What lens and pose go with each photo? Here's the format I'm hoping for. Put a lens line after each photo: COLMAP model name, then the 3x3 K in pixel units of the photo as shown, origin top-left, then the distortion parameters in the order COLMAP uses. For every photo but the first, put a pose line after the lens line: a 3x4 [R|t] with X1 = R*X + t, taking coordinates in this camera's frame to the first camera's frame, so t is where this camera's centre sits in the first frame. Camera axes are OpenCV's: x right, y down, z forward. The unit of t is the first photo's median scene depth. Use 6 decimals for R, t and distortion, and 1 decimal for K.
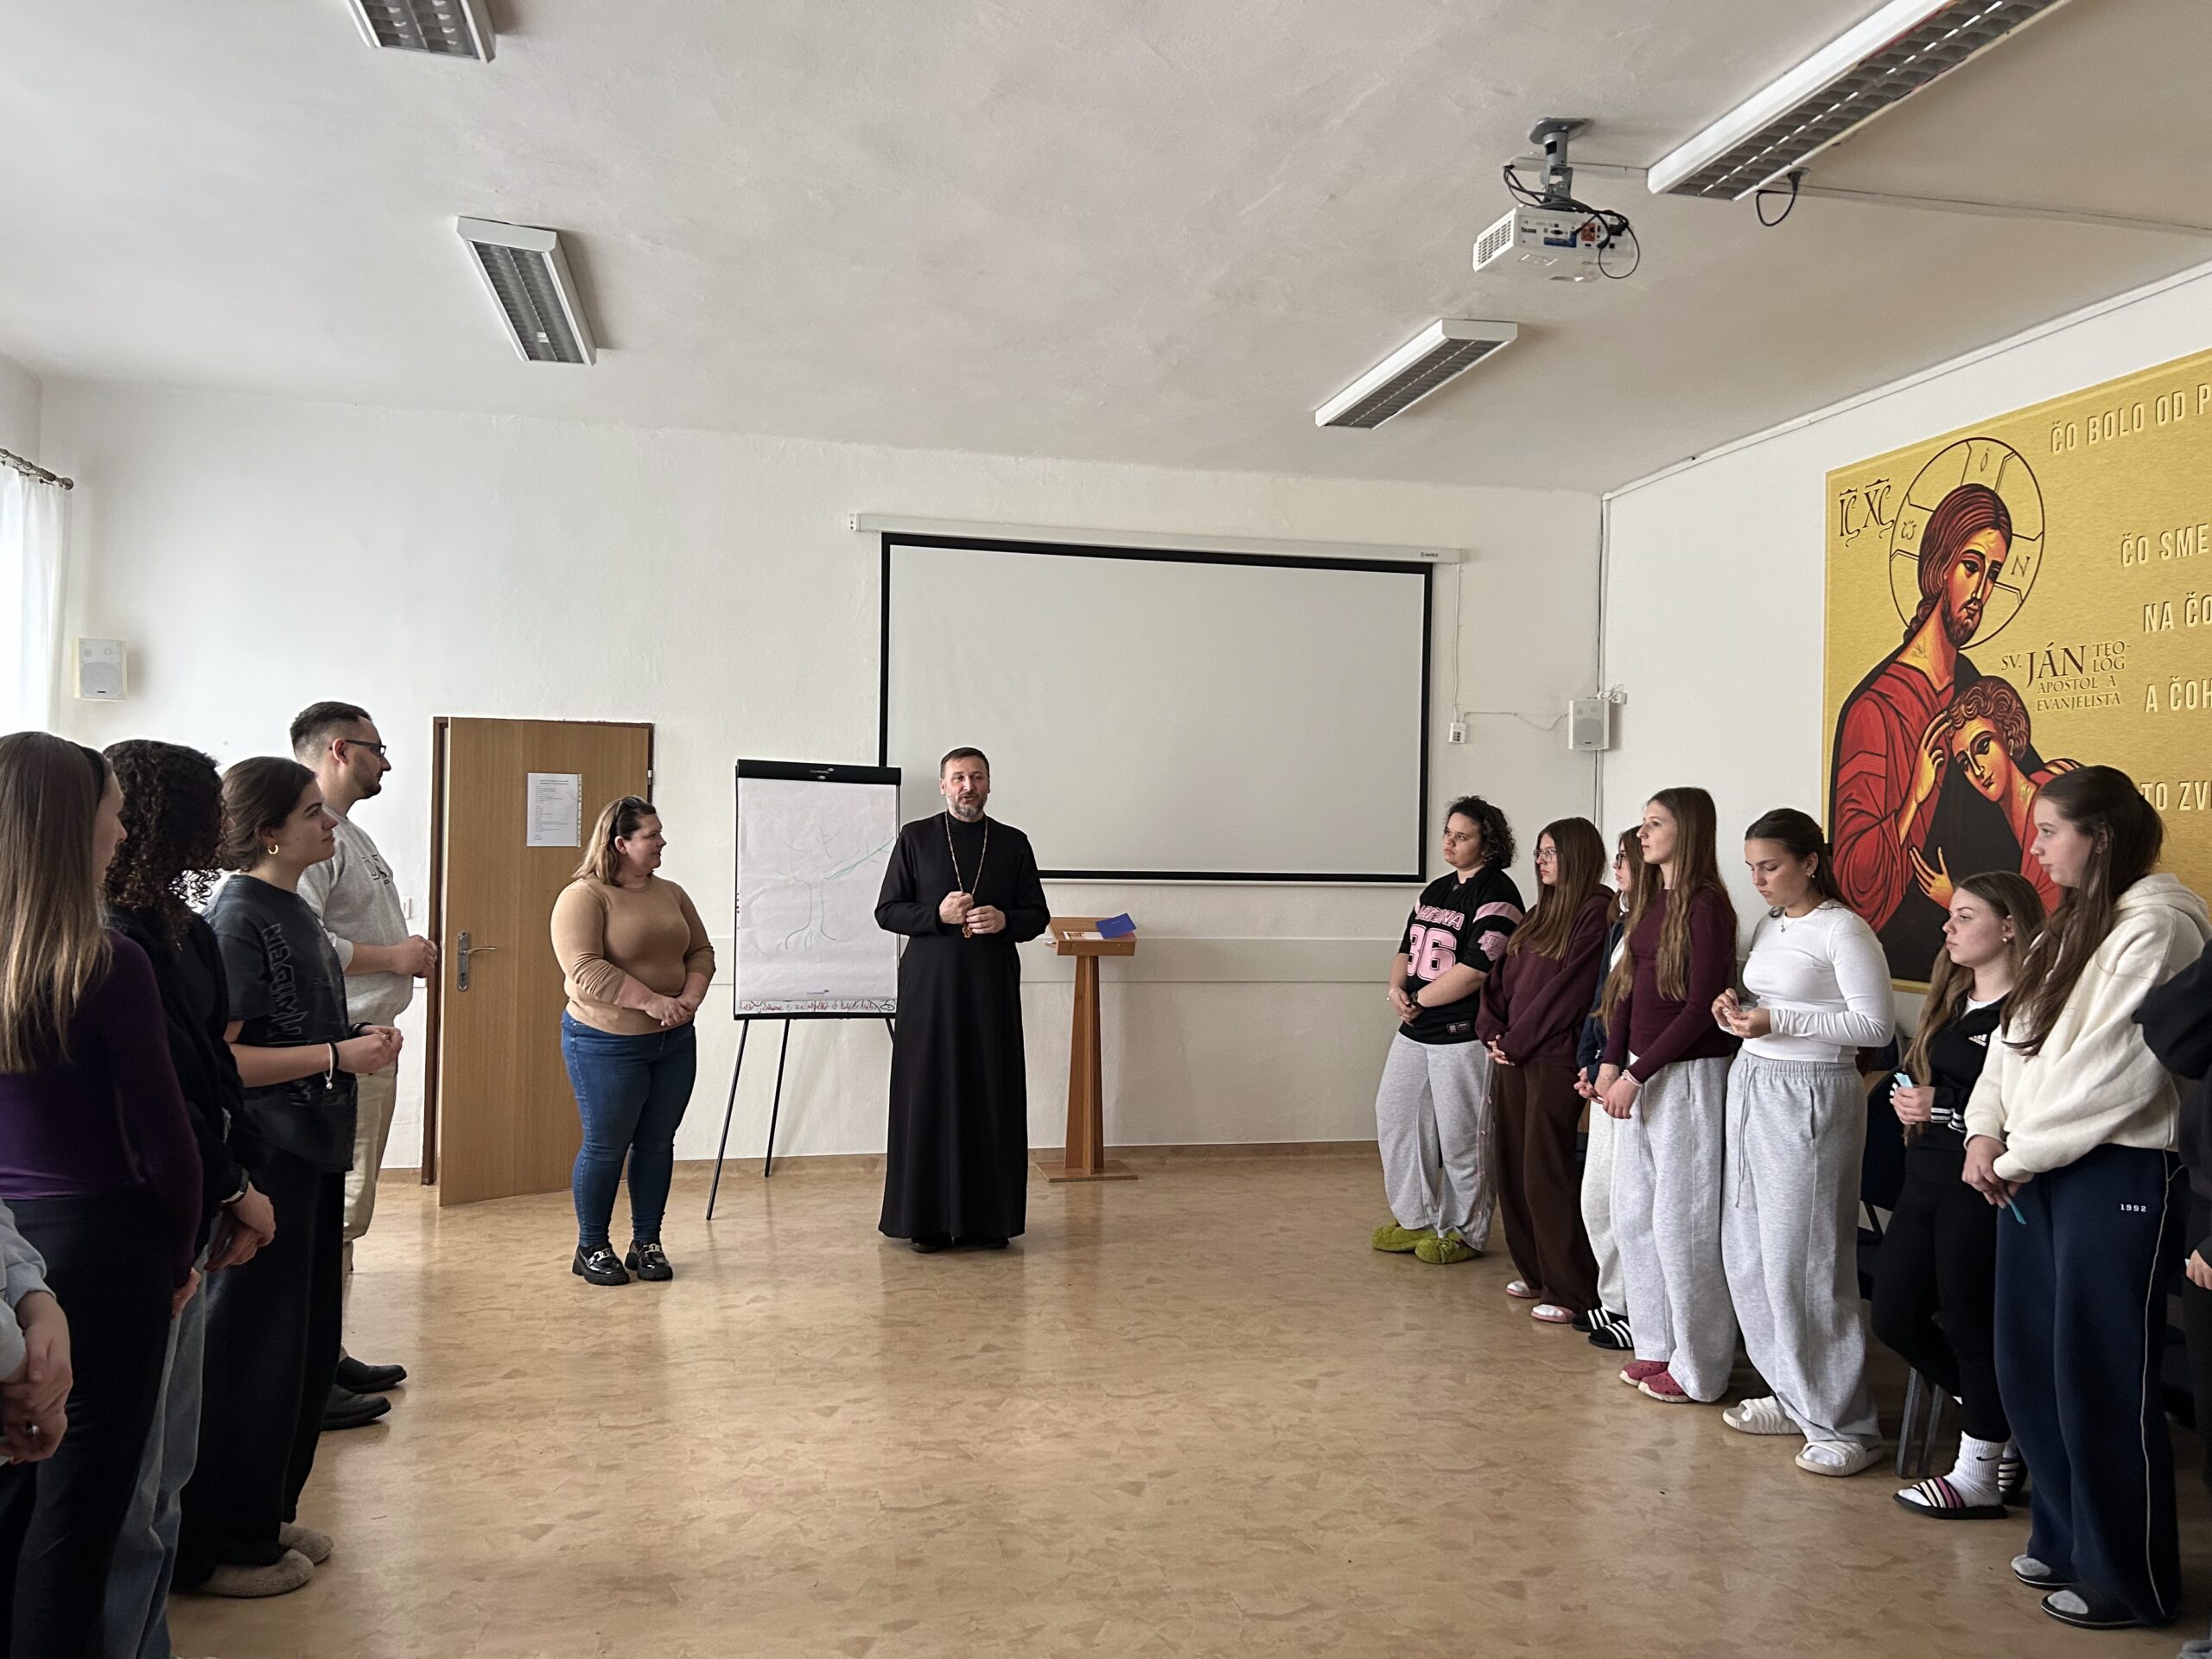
lens RADIAL K [[1648.3, 0, 1110.5], [0, 1648.3, 823.5], [0, 0, 1]] dist [0.051508, -0.047847]
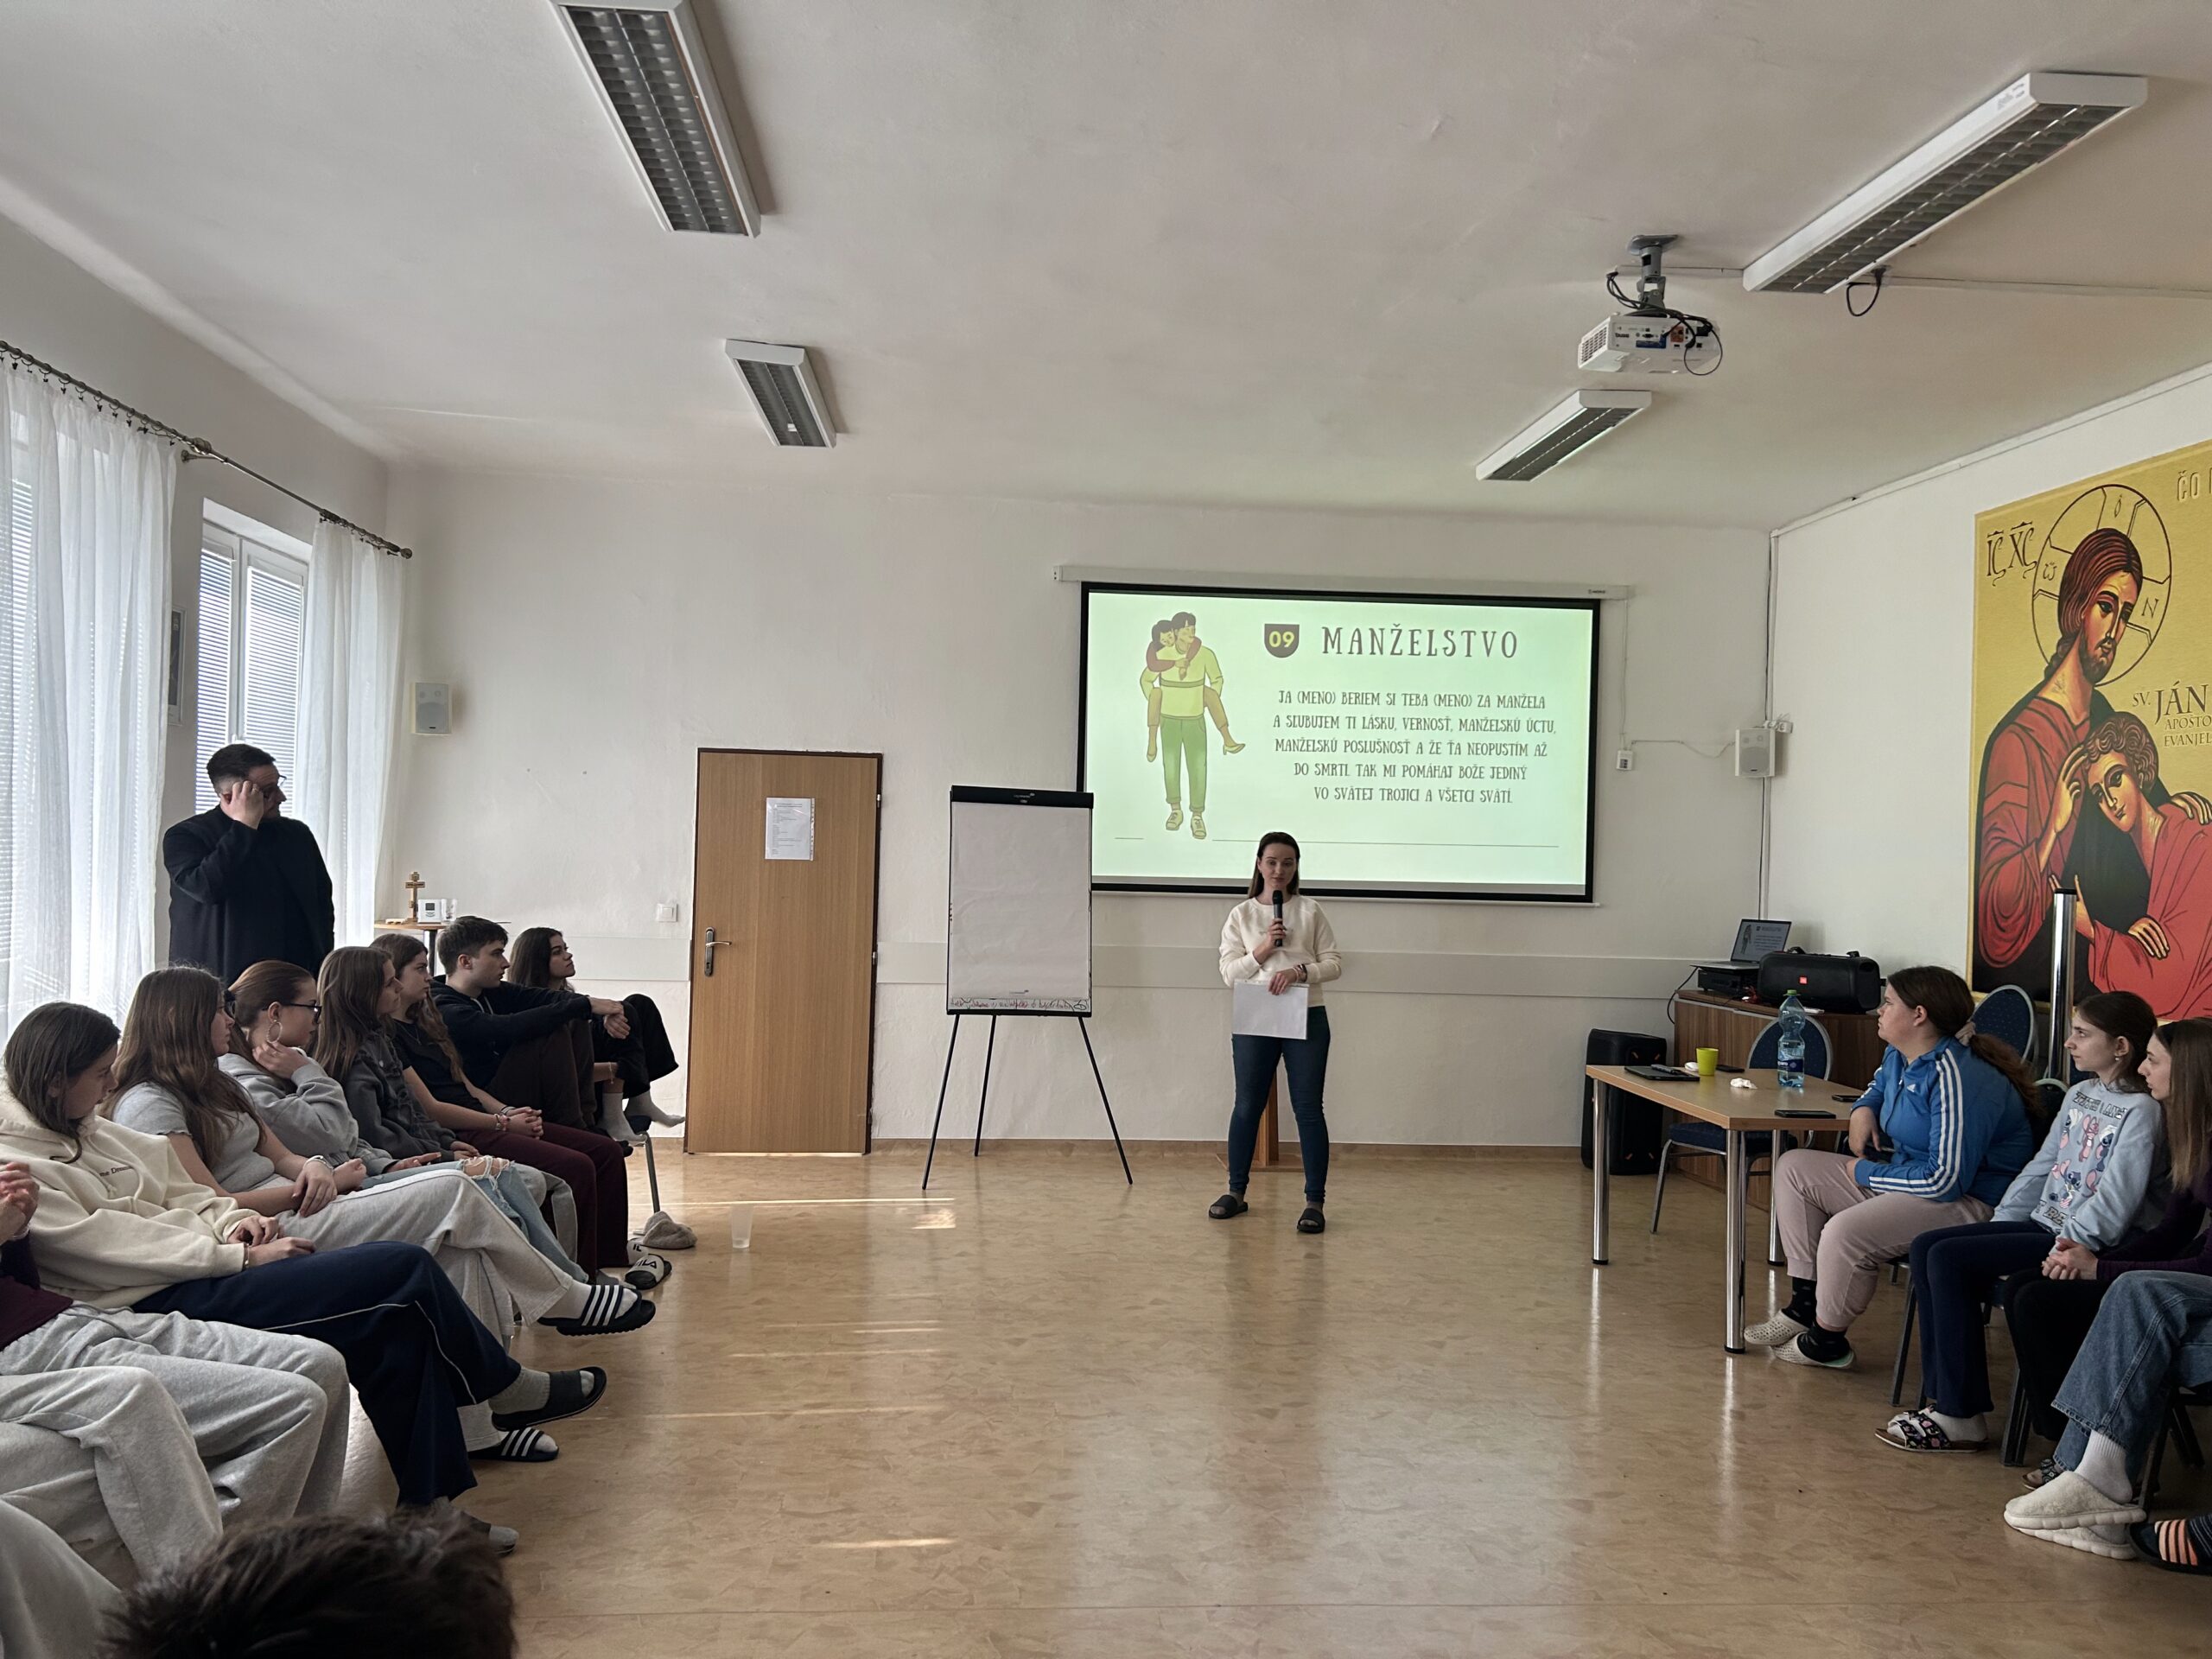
lens RADIAL K [[1638.9, 0, 1106.0], [0, 1638.9, 829.5], [0, 0, 1]] dist [0.061152, -0.071698]
pose [[0.990785, 0.007187, -0.135251, 0.036678], [-0.007915, 0.999957, -0.004844, -0.004609], [0.135210, 0.005870, 0.990800, -0.118364]]
